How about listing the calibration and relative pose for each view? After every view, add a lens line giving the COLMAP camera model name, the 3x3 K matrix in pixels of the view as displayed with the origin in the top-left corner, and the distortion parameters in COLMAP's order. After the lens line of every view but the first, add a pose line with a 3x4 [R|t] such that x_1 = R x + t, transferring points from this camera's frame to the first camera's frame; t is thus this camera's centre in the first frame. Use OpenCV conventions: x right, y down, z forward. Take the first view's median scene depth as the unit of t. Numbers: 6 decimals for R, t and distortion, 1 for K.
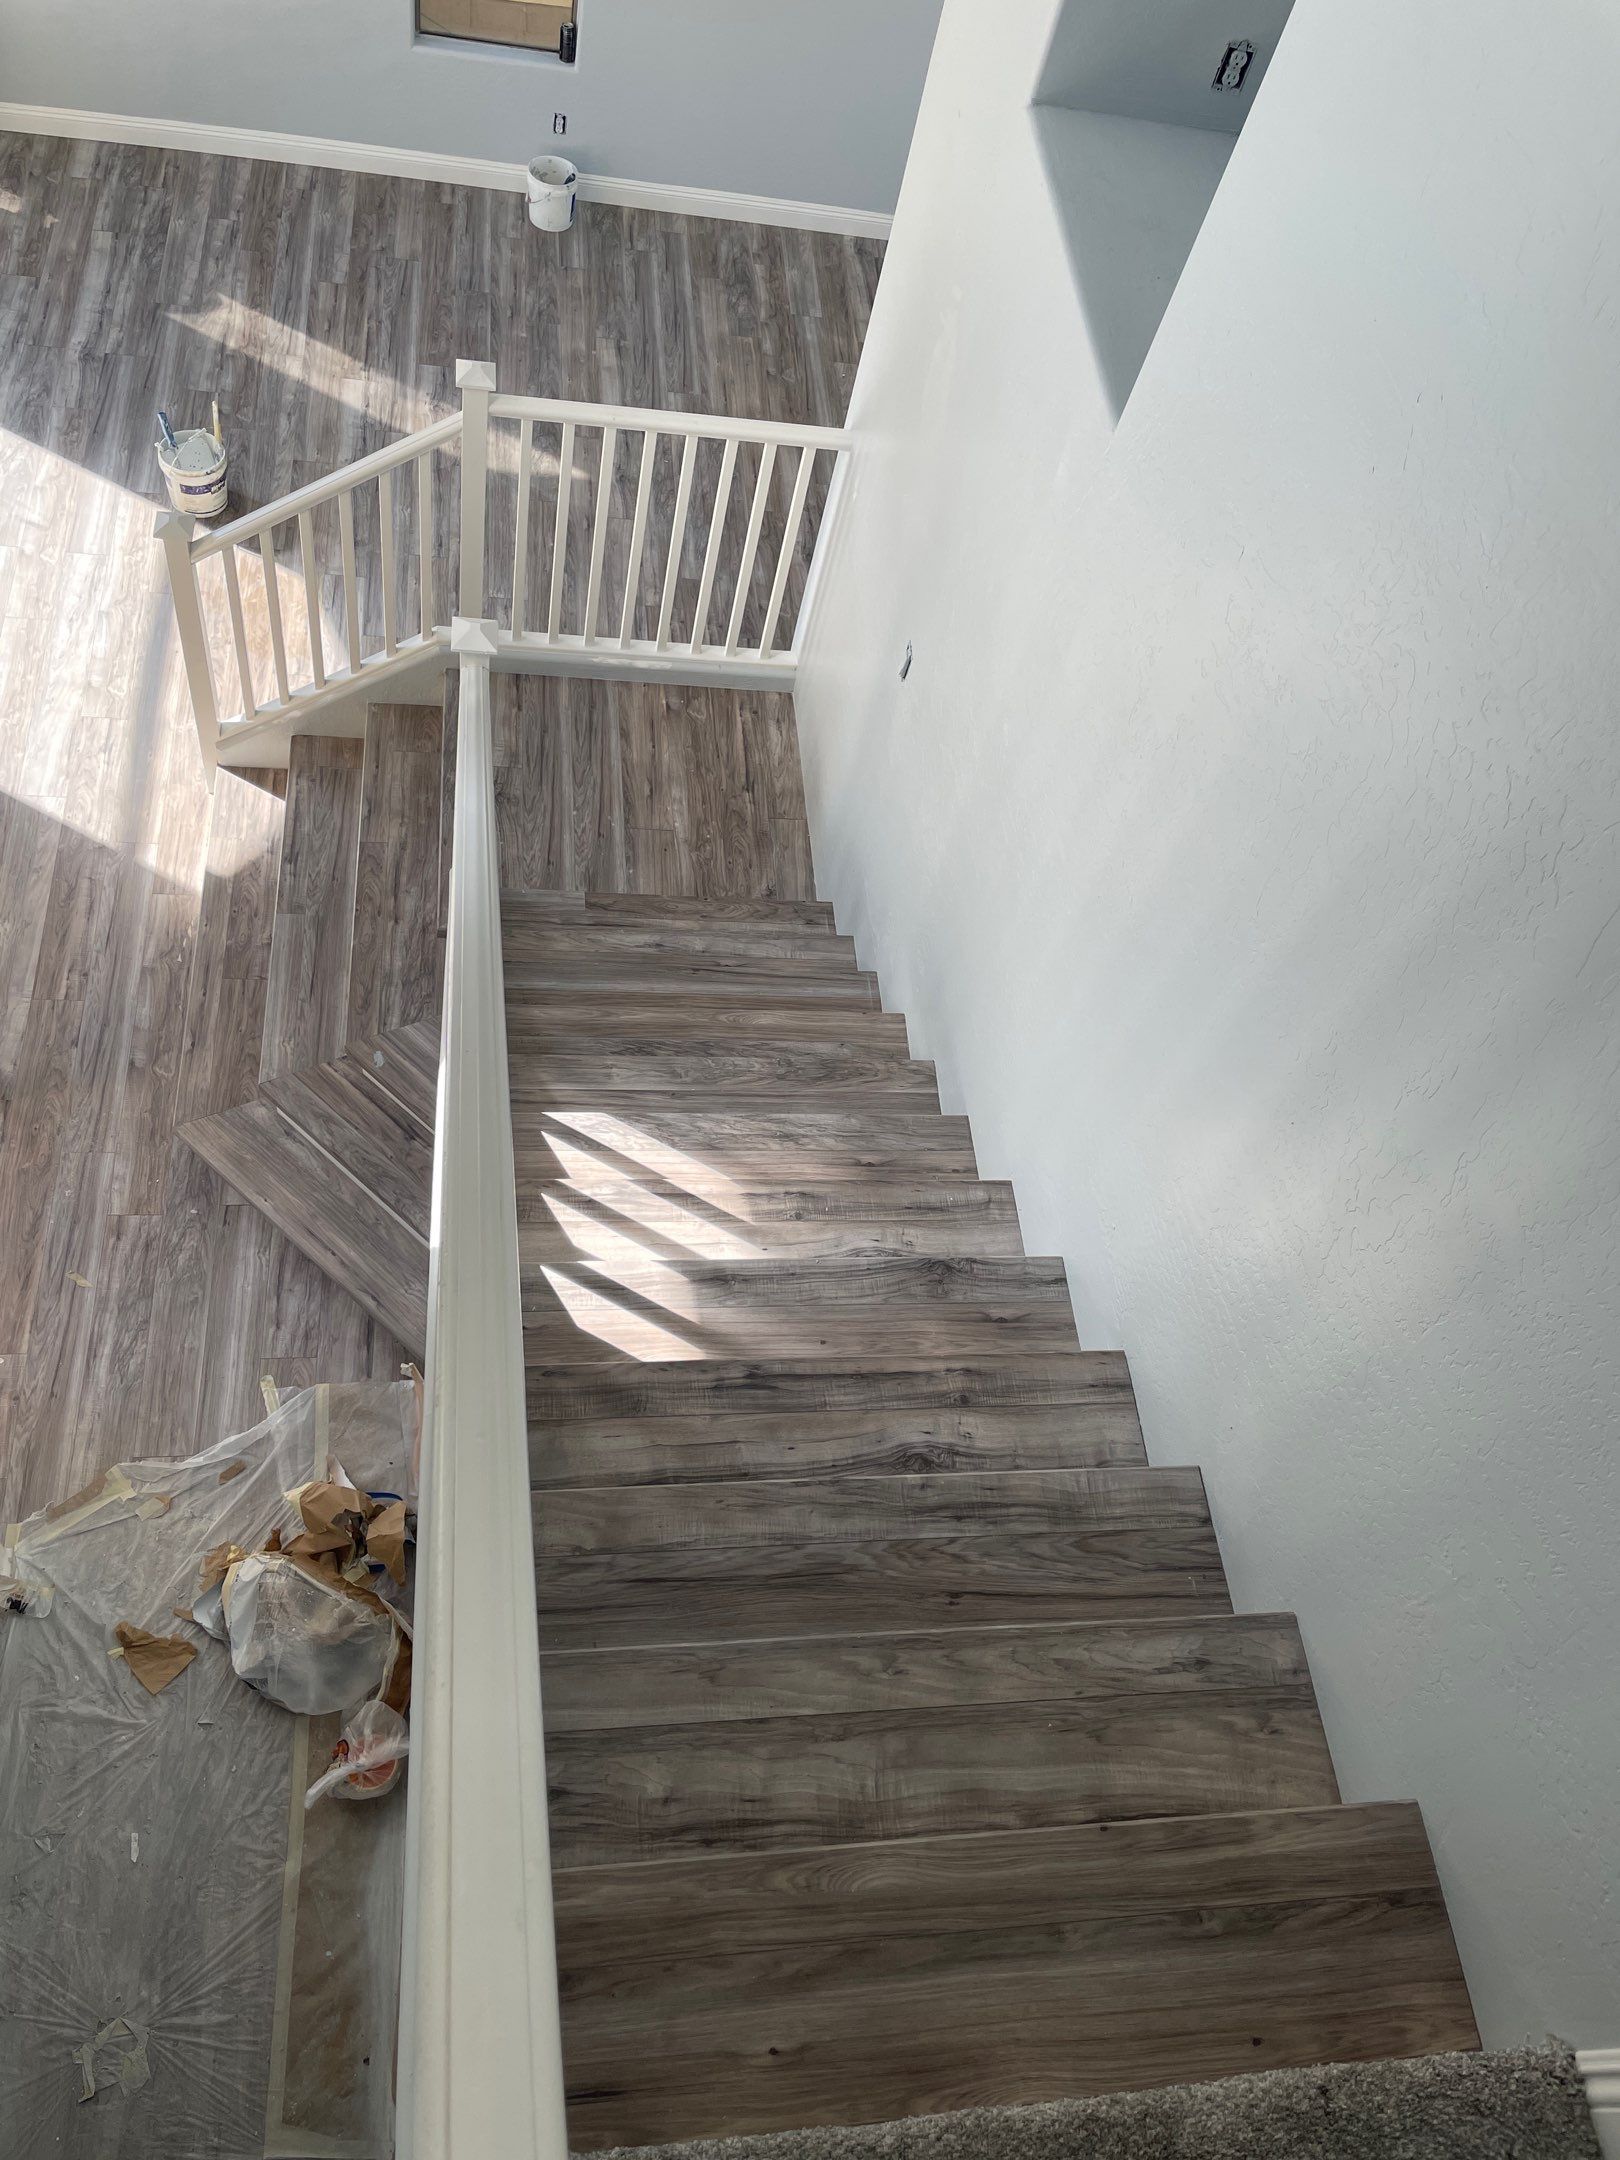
lens RADIAL K [[1694.3, 0, 820.1], [0, 1694.3, 1060.9], [0, 0, 1]] dist [0.091948, -0.136158]
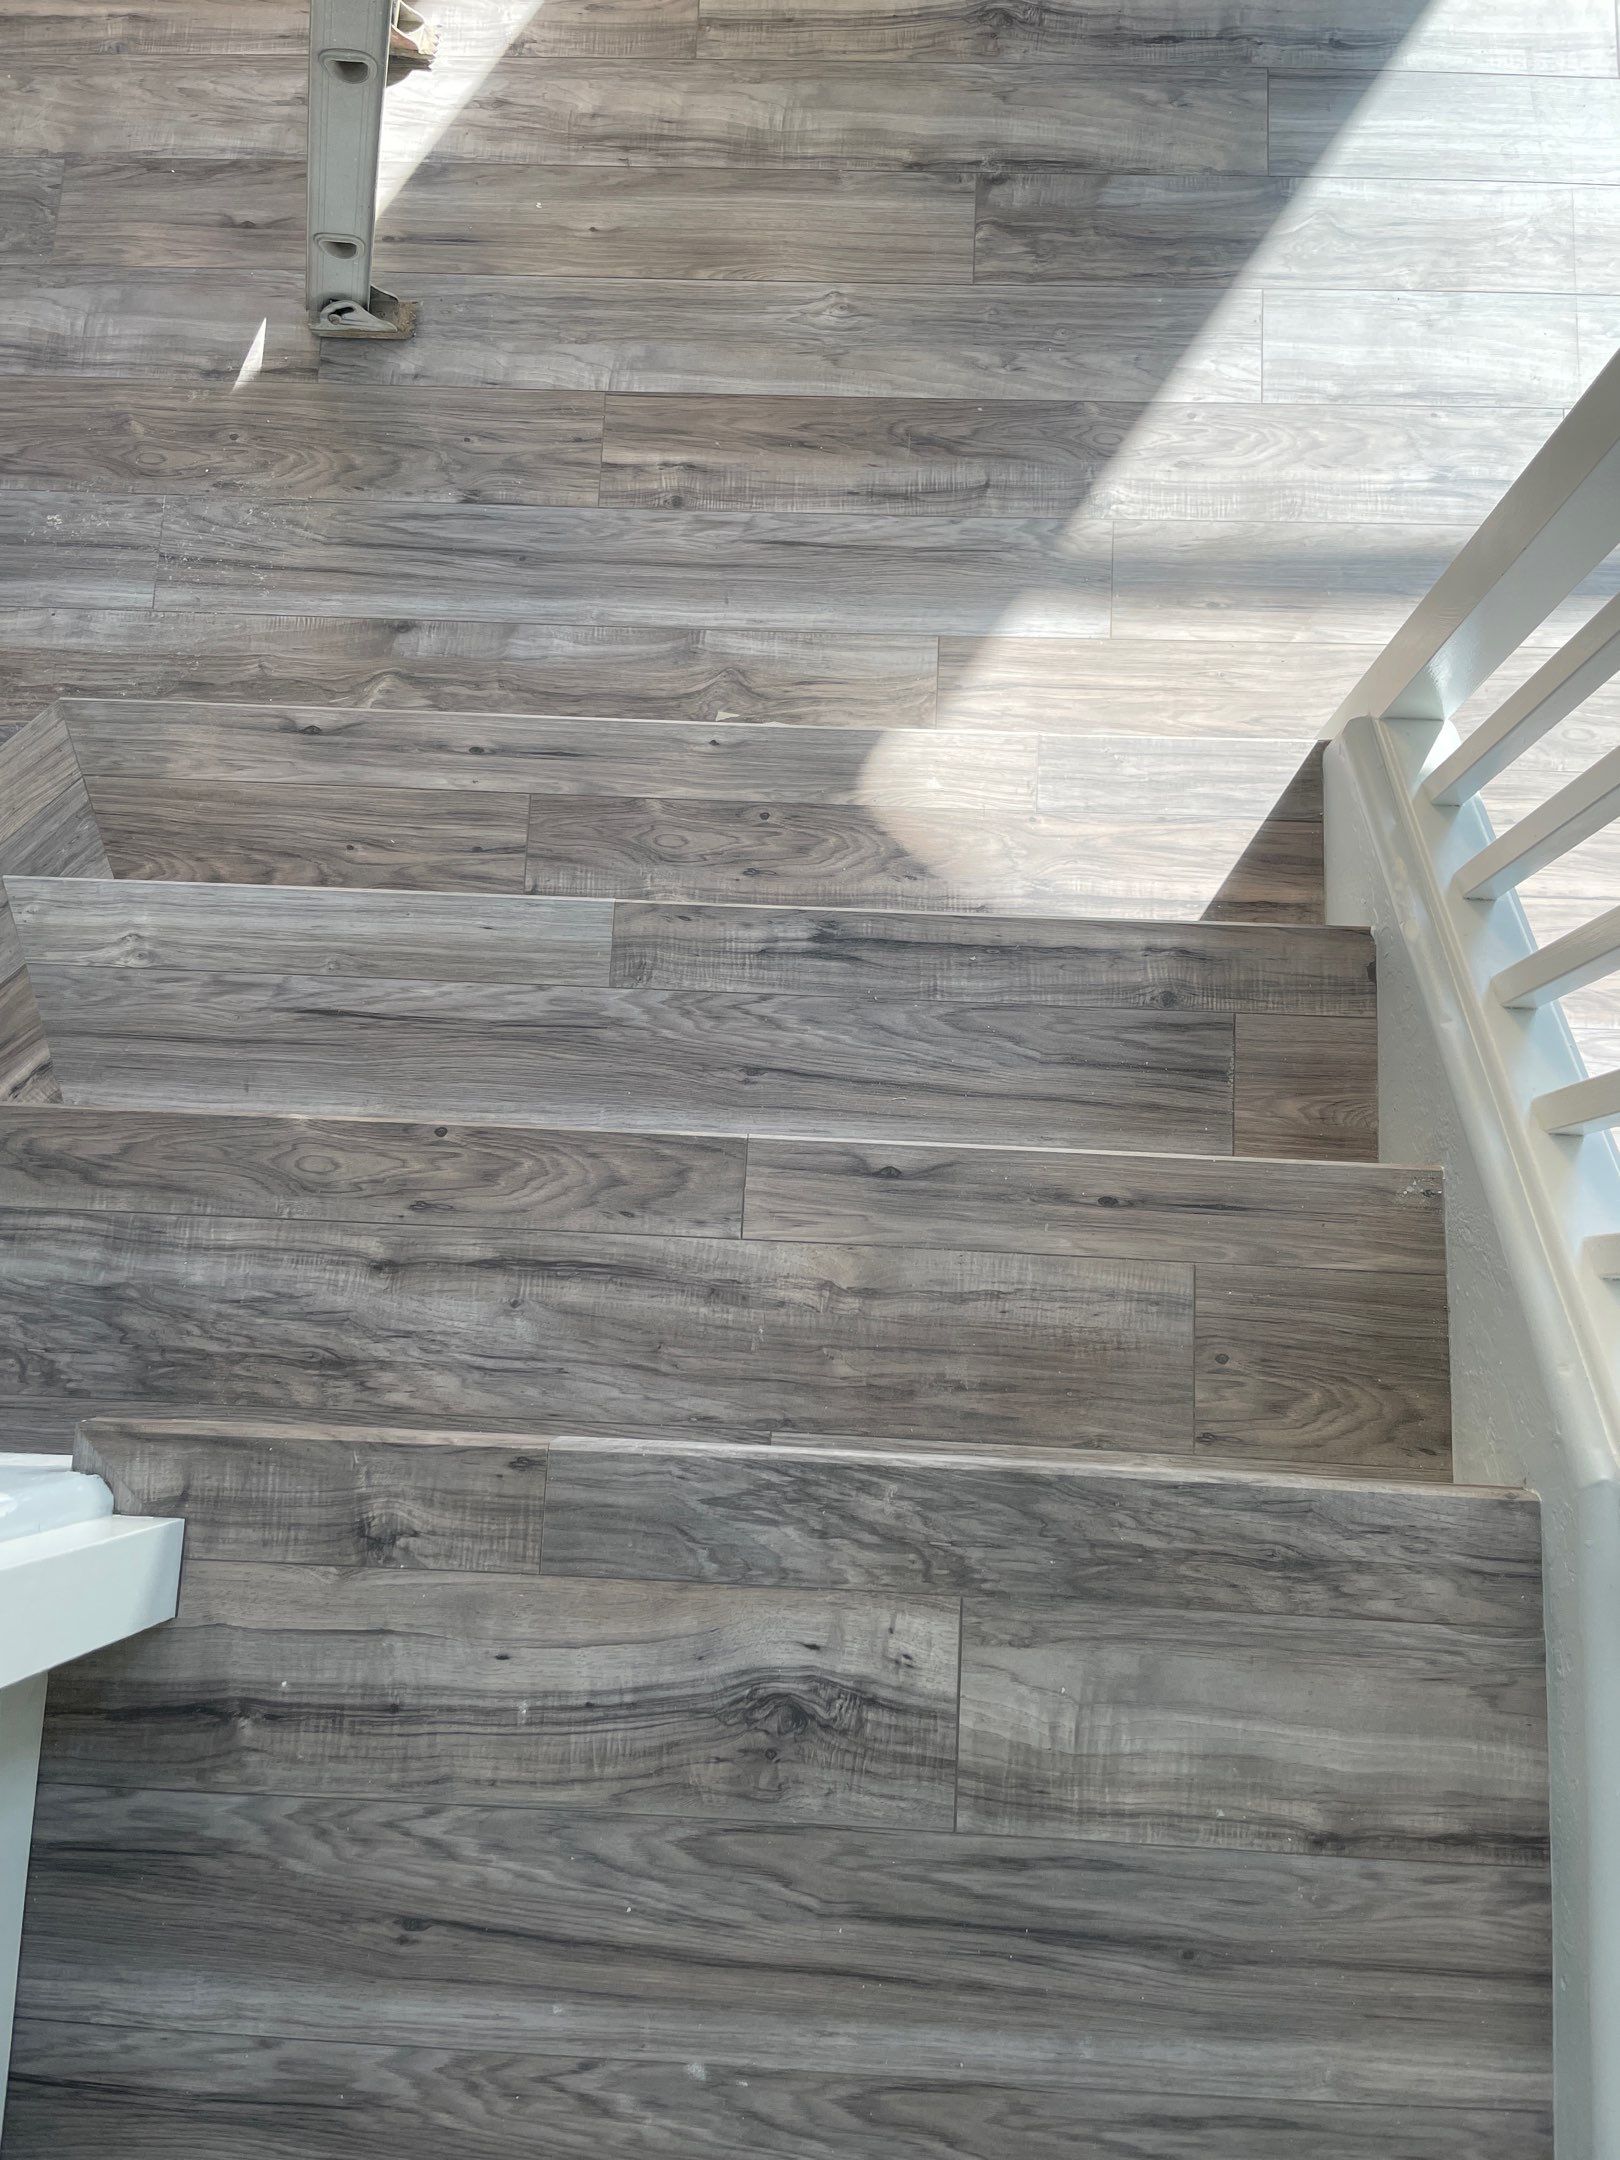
lens RADIAL K [[1634.6, 0, 812.5], [0, 1634.6, 1071.9], [0, 0, 1]] dist [0.092345, -0.134489]
pose [[-0.138463, 0.933828, -0.329838, -0.205565], [-0.835691, 0.068555, 0.544905, -0.296554], [0.531459, 0.351092, 0.770899, 0.844173]]
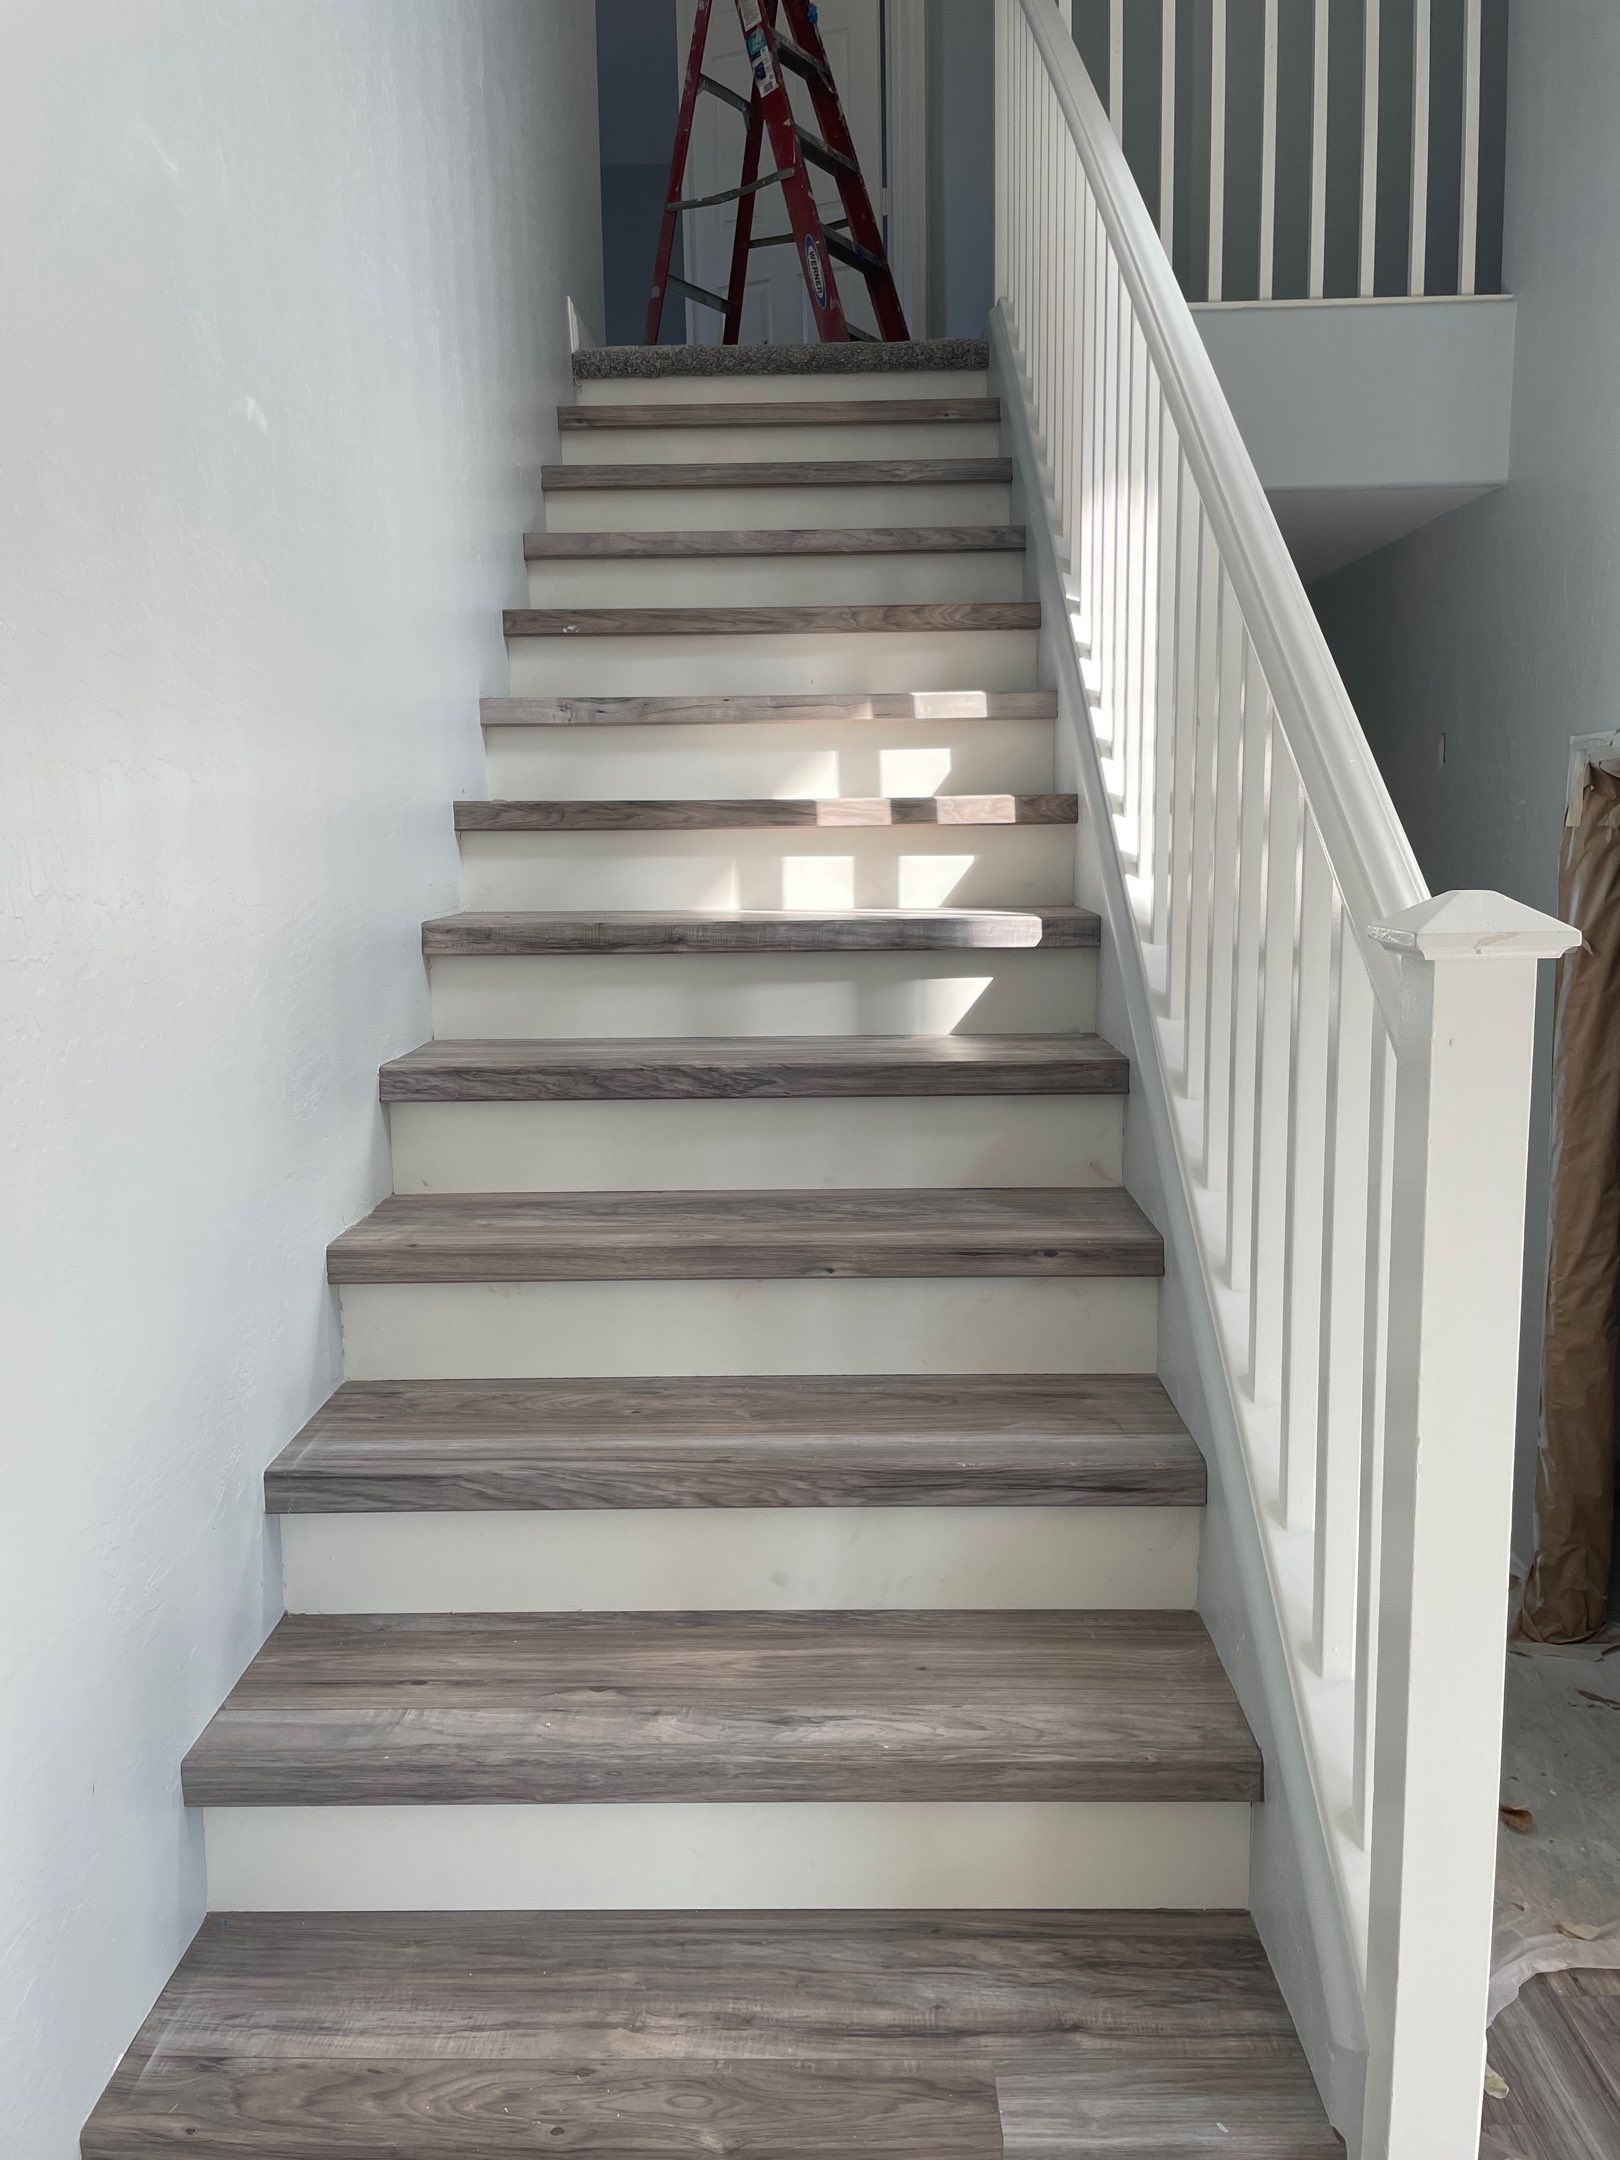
lens RADIAL K [[1657.1, 0, 806.0], [0, 1657.1, 1046.6], [0, 0, 1]] dist [0.094627, -0.143478]
pose [[0.099766, -0.280956, 0.954521, -0.487104], [0.860377, 0.506222, 0.059077, -0.225121], [-0.499798, 0.815354, 0.292232, 0.832003]]
